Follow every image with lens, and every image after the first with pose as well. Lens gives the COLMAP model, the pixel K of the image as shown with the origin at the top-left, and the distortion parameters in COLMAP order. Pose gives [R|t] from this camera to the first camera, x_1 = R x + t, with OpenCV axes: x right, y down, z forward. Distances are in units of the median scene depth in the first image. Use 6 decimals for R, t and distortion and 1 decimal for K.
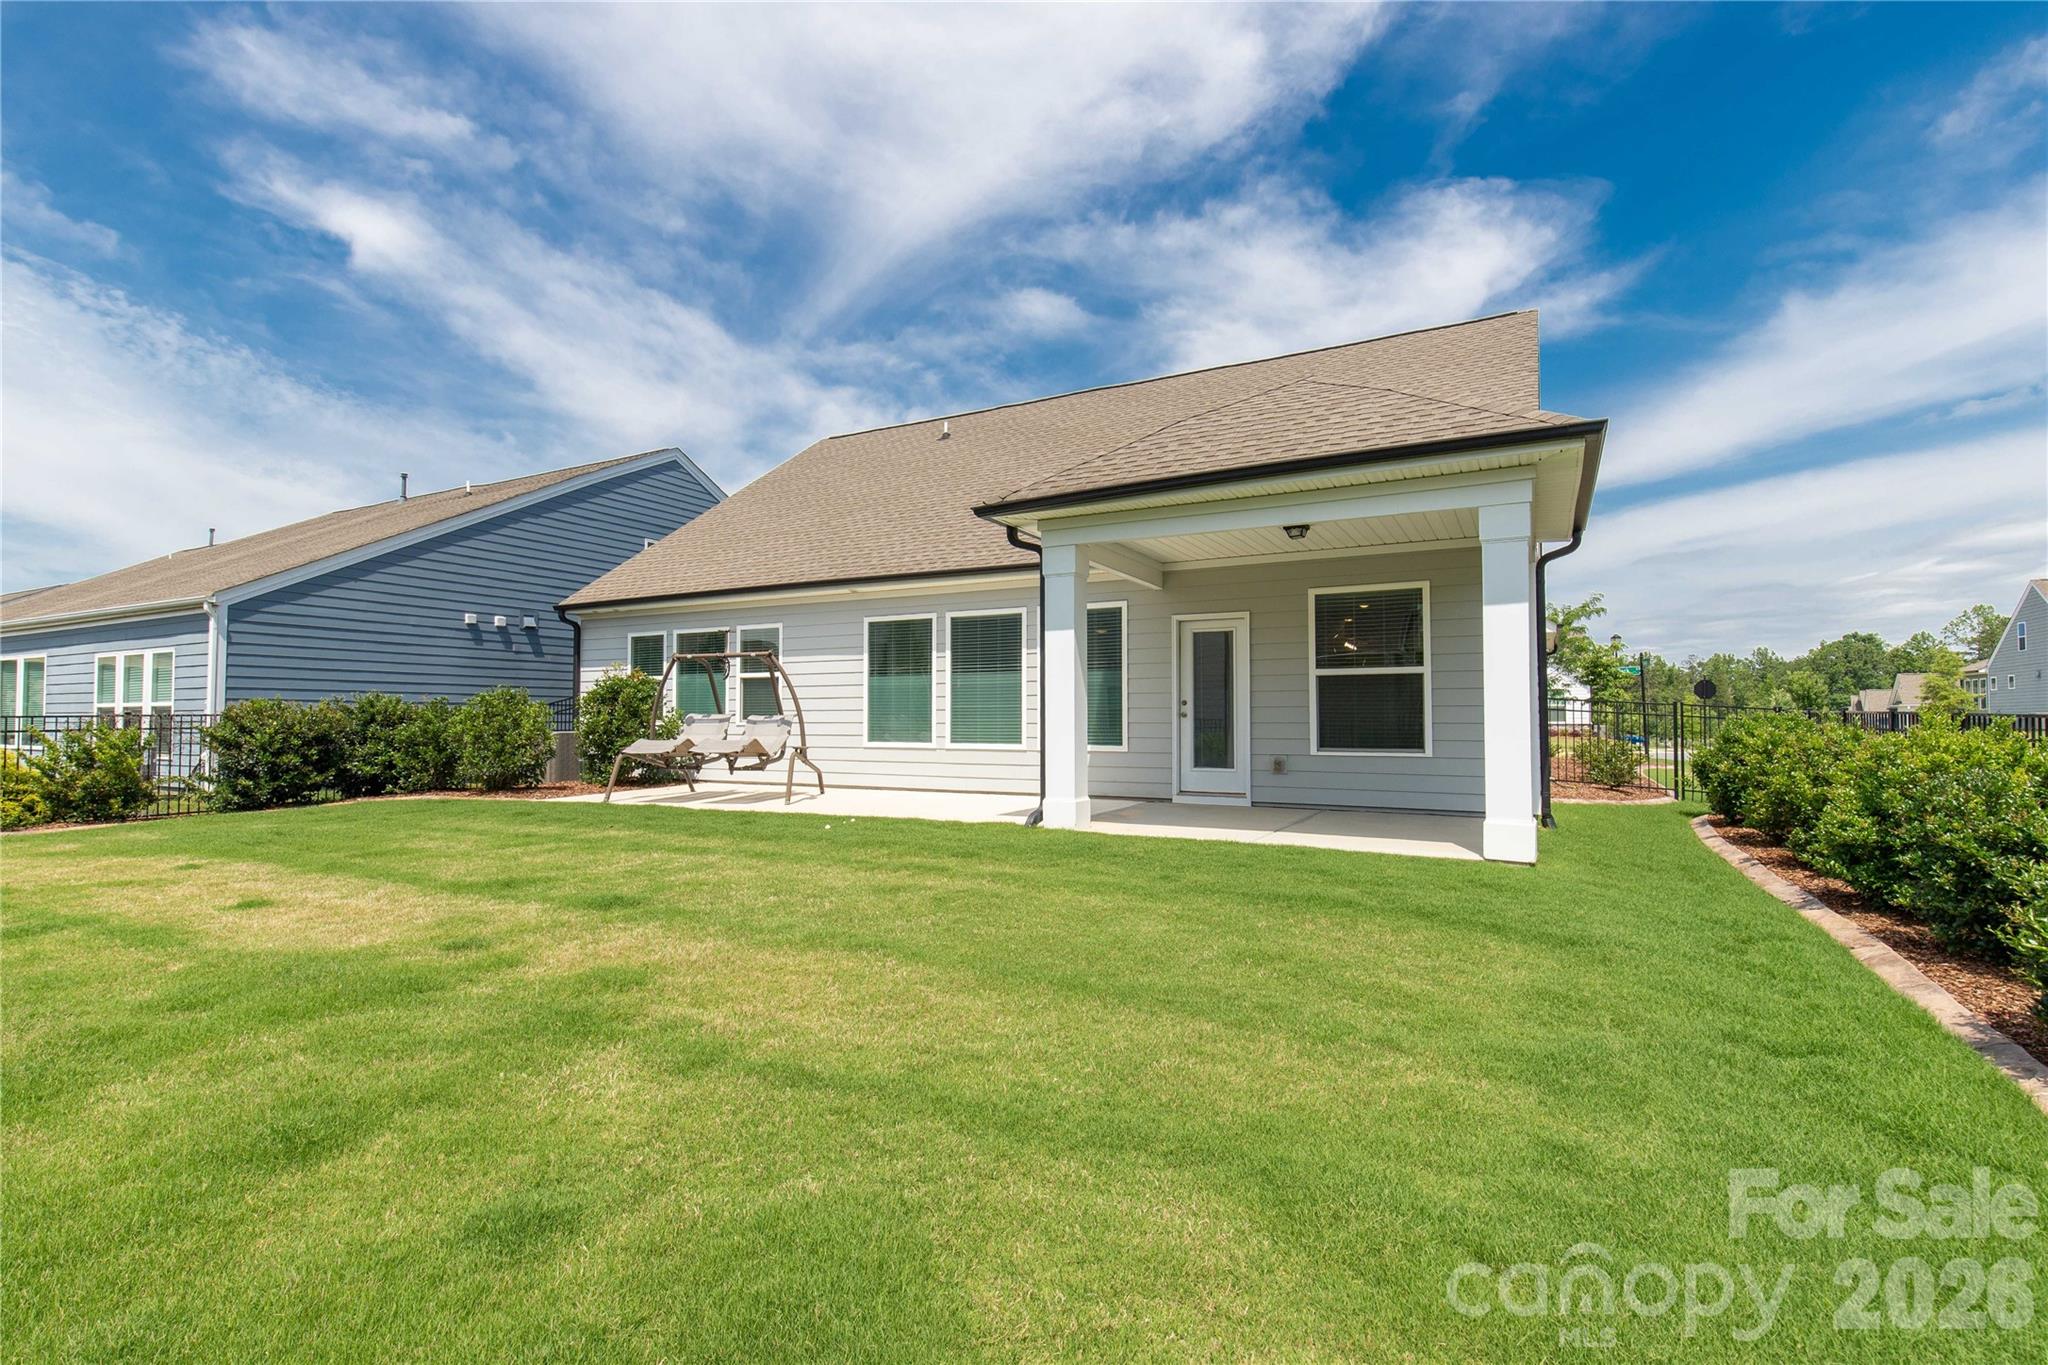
lens RADIAL K [[936.4, 0, 1021.3], [0, 936.4, 695.5], [0, 0, 1]] dist [0.008520, -0.001256]
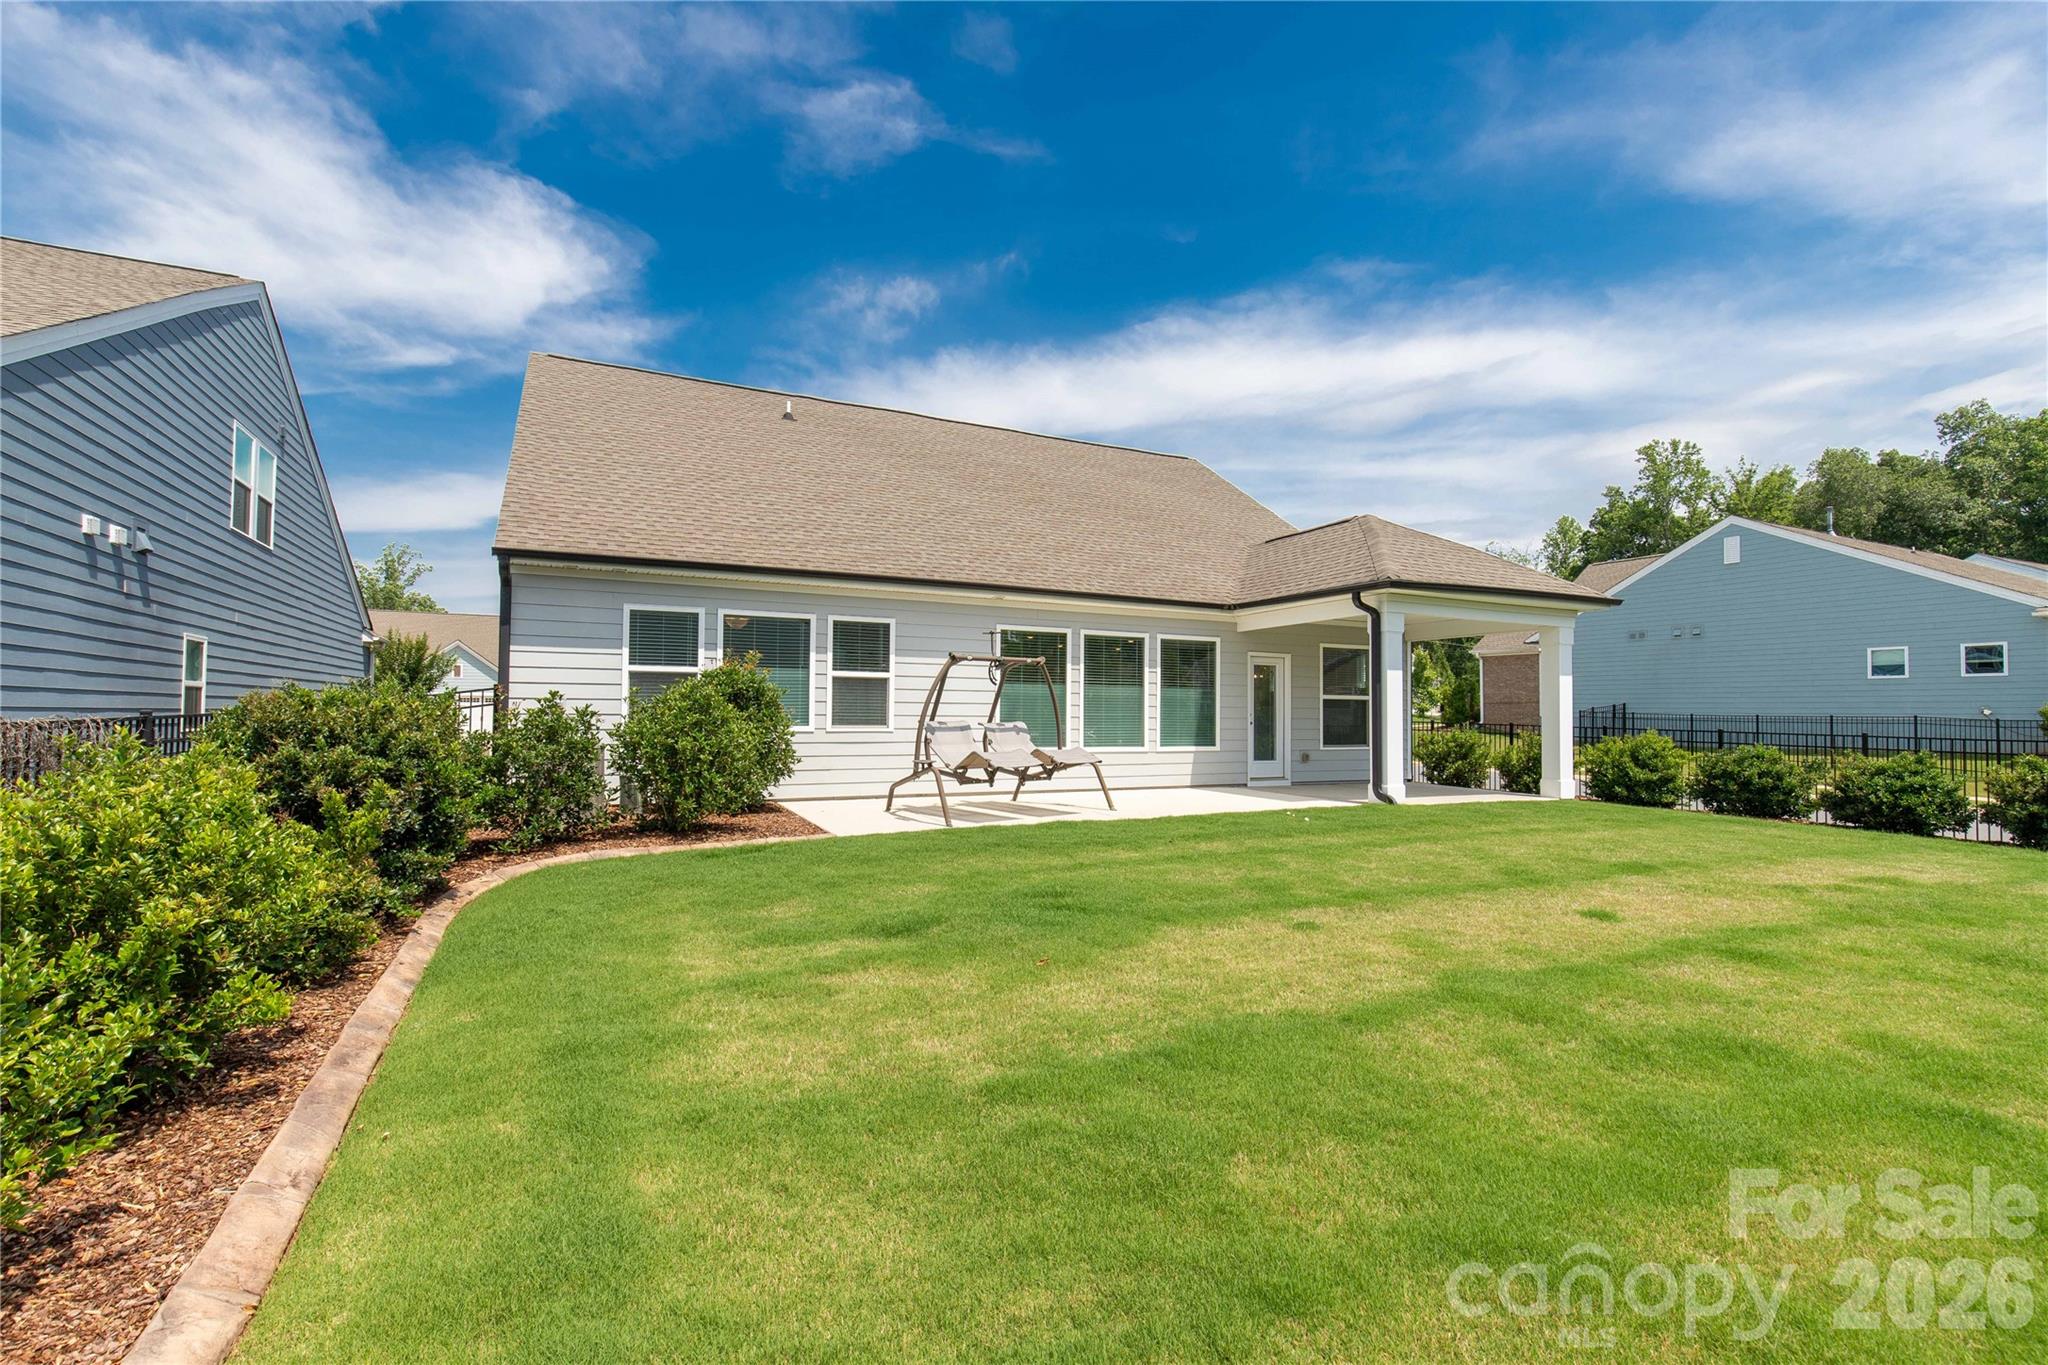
lens RADIAL K [[936.4, 0, 1008.4], [0, 936.4, 686.5], [0, 0, 1]] dist [0.008520, -0.001256]
pose [[0.583584, 0.035109, 0.811293, -0.980368], [-0.025034, 0.999368, -0.025240, 0.008719], [-0.811667, -0.005580, 0.584094, 0.407405]]
